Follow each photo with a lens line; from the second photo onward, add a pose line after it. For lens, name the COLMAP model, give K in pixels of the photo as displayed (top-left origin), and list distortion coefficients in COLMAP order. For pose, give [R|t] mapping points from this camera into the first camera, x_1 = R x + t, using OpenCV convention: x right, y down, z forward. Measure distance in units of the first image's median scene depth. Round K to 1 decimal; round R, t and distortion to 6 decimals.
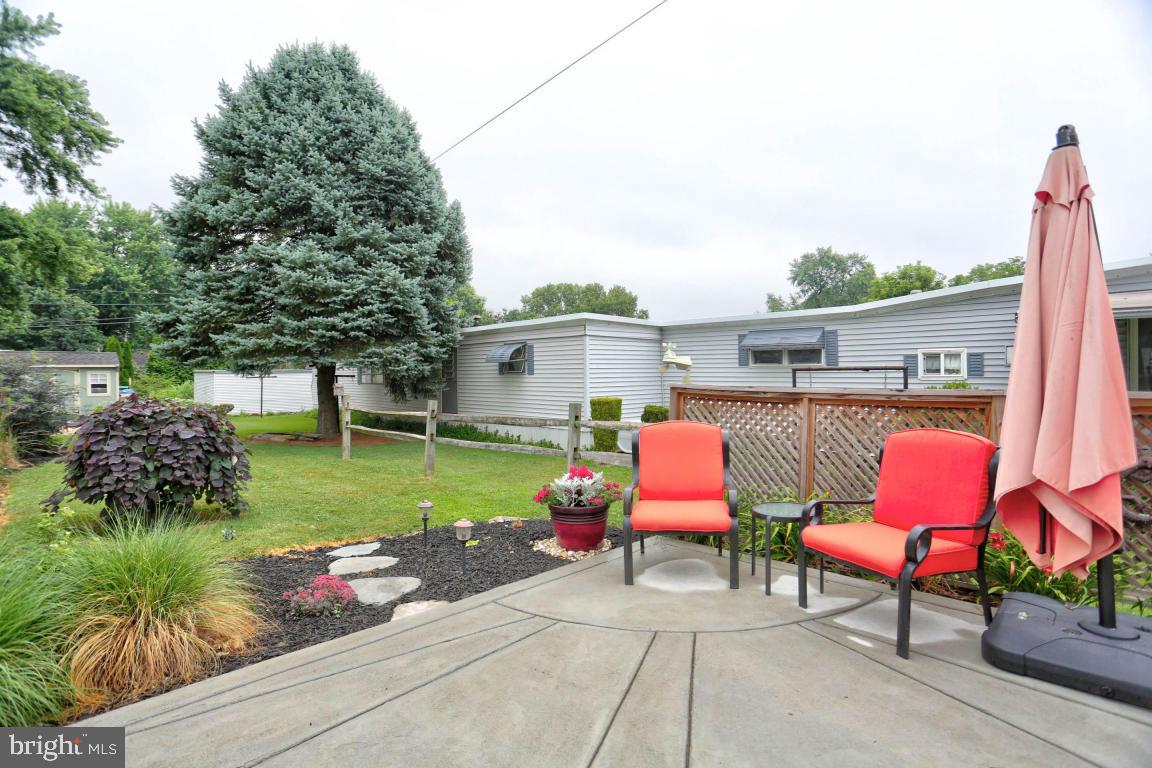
lens RADIAL K [[565.7, 0, 579.4], [0, 565.7, 373.5], [0, 0, 1]] dist [-0.072239, 0.030190]
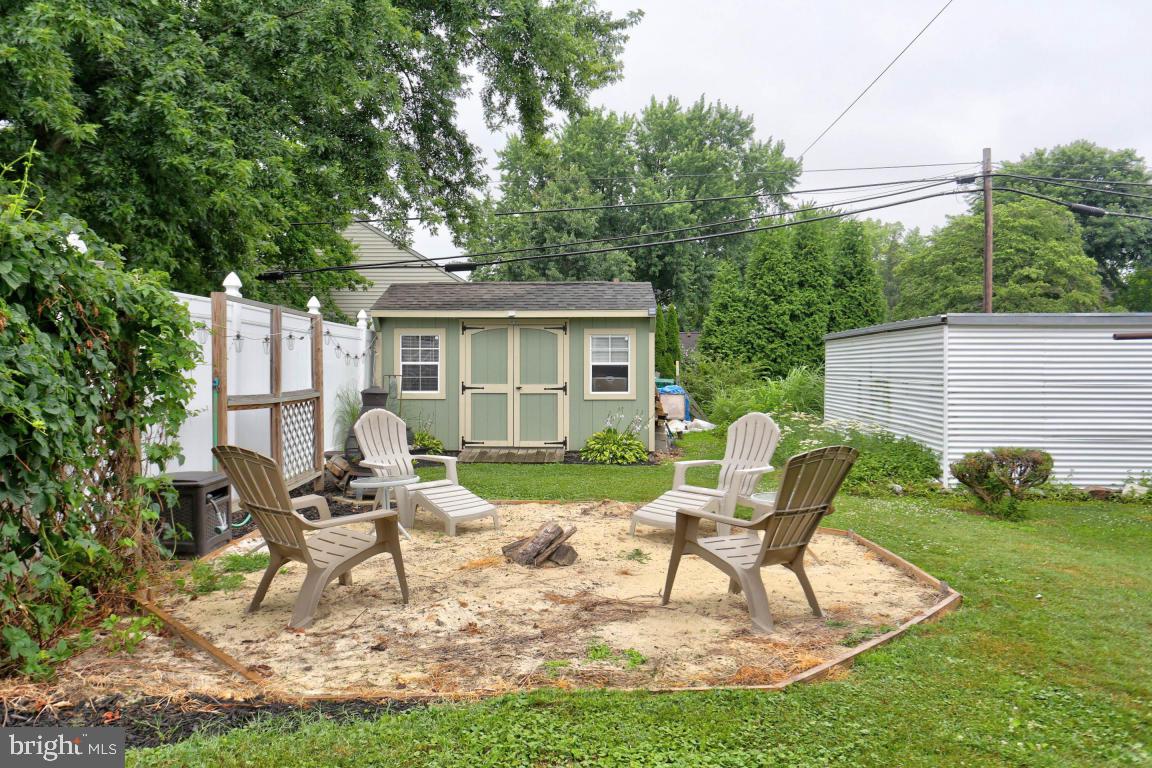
lens RADIAL K [[843.9, 0, 573.9], [0, 843.9, 350.9], [0, 0, 1]] dist [0.006553, 0.003412]
pose [[0.692672, -0.009472, -0.721191, -0.497585], [-0.010563, 0.999673, -0.023276, 0.022614], [0.721176, 0.023741, 0.692345, 0.596600]]
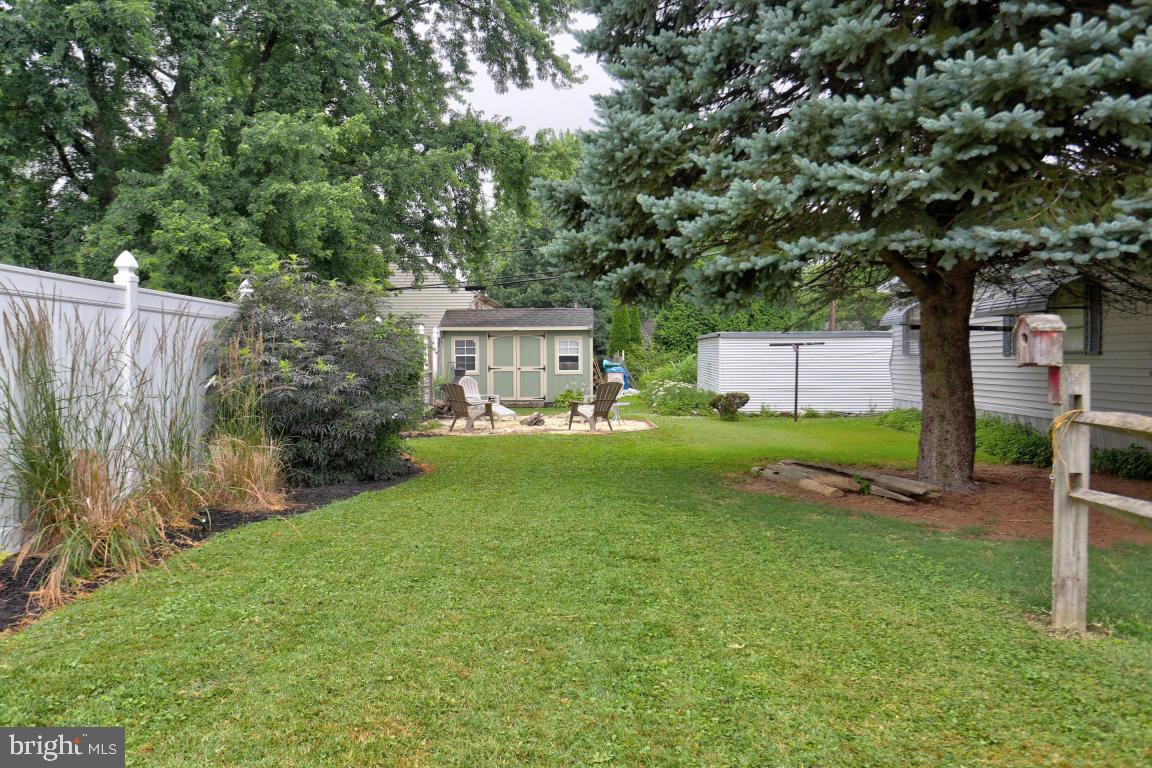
lens RADIAL K [[843.9, 0, 573.9], [0, 843.9, 350.9], [0, 0, 1]] dist [0.006553, 0.003412]
pose [[0.702679, -0.000186, -0.711507, -0.147954], [-0.003516, 0.999987, -0.003734, 0.016679], [0.711498, 0.005126, 0.702669, 0.282604]]
